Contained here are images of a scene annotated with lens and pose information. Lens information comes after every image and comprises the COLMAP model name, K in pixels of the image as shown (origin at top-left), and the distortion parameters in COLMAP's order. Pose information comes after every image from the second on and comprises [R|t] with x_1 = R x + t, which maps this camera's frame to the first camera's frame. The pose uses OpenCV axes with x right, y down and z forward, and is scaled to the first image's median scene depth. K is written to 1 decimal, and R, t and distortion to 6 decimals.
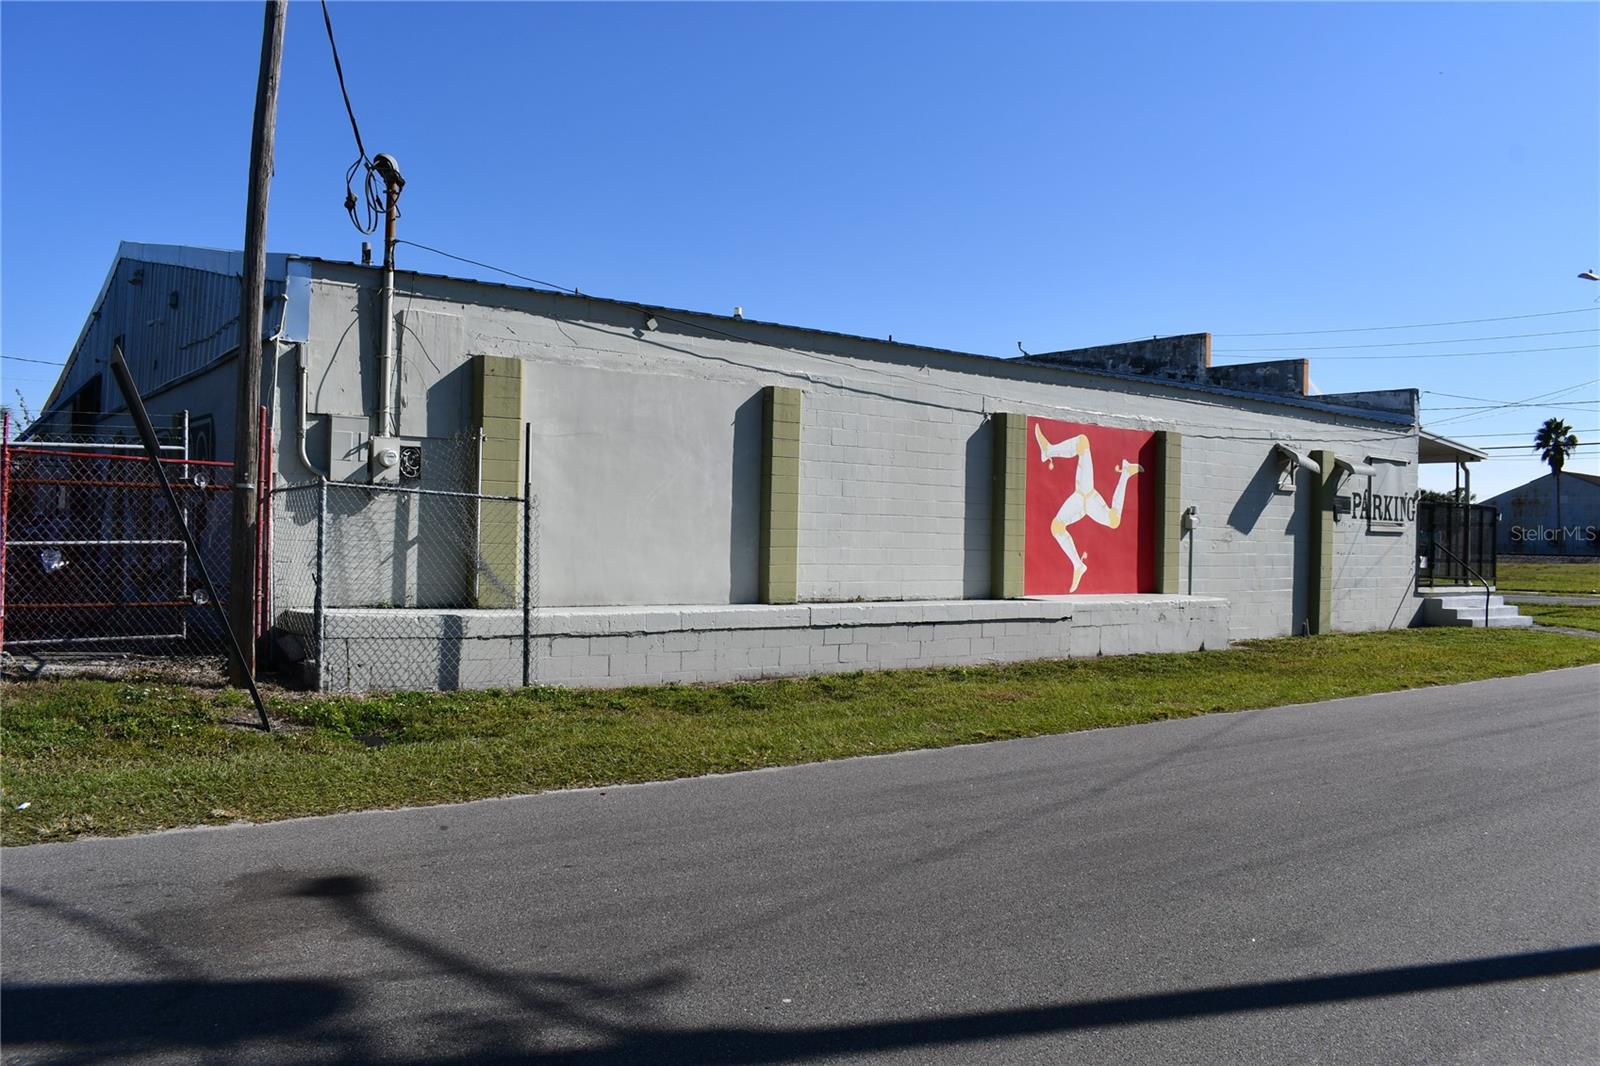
lens RADIAL K [[1266.7, 0, 800.0], [0, 1266.7, 533.0], [0, 0, 1]] dist [-0.079371, 0.001349]
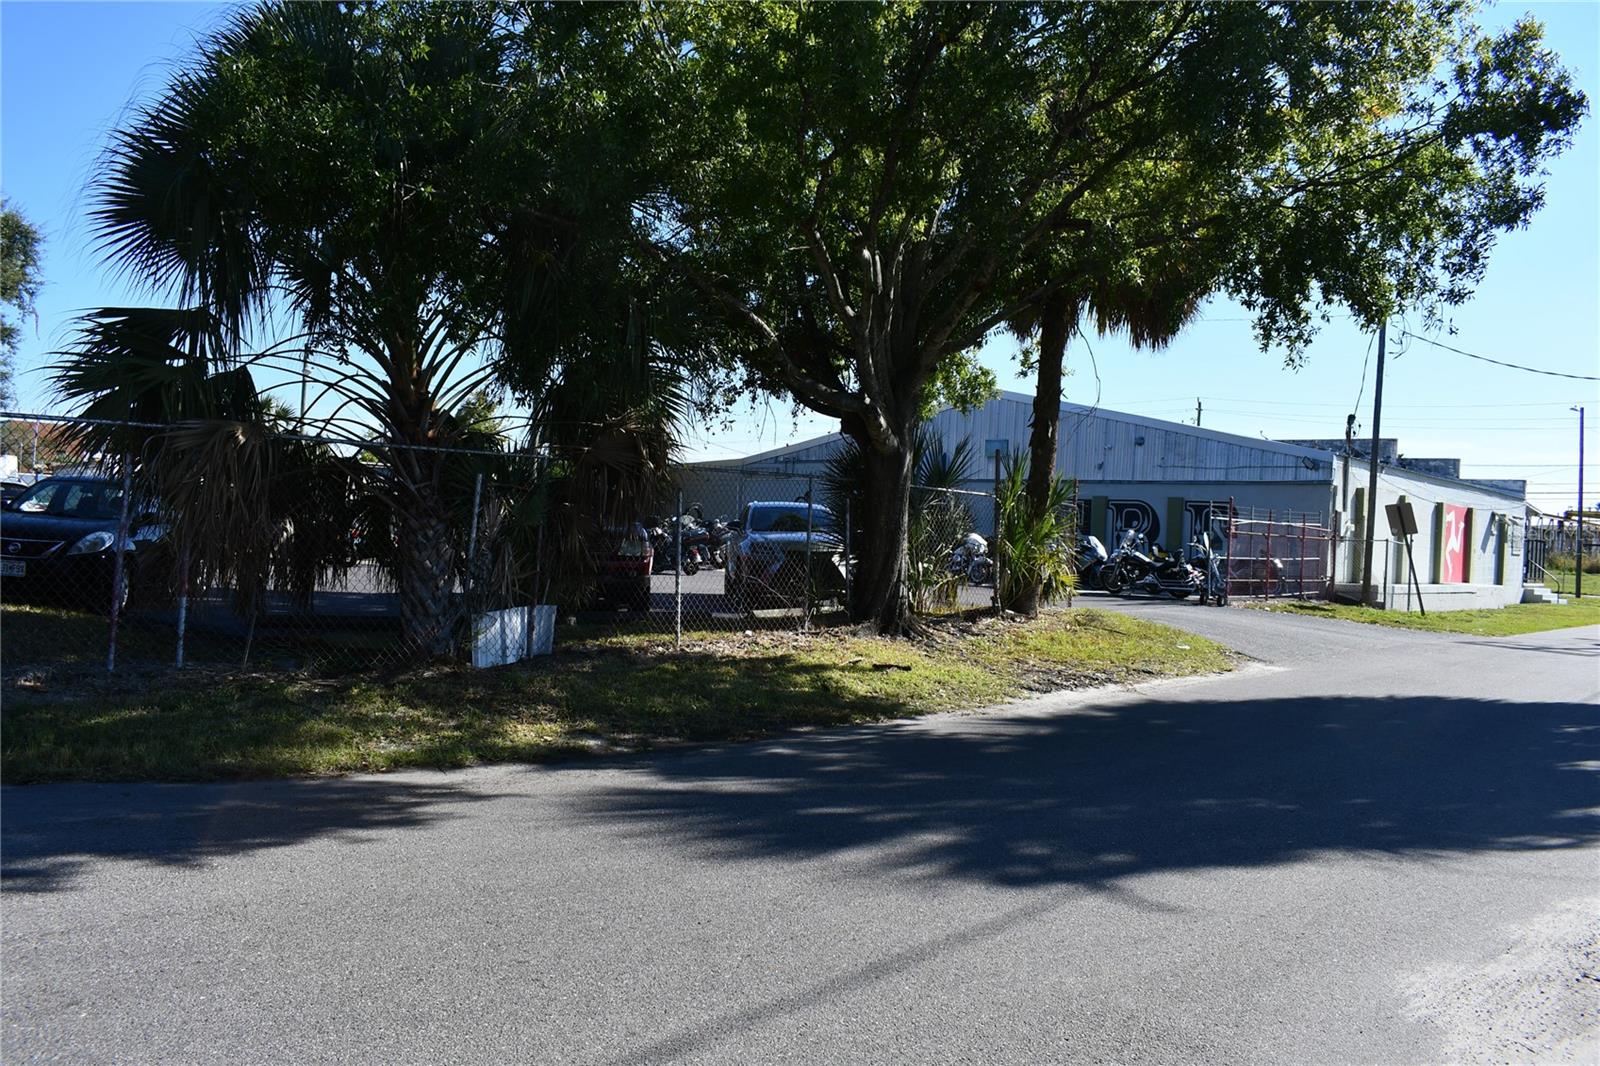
lens RADIAL K [[1266.7, 0, 800.0], [0, 1266.7, 533.0], [0, 0, 1]] dist [-0.079371, 0.001349]
pose [[0.978067, 0.024306, 0.206868, -0.992489], [-0.026313, 0.999630, 0.006953, -0.017341], [-0.206622, -0.012244, 0.978344, -0.634427]]
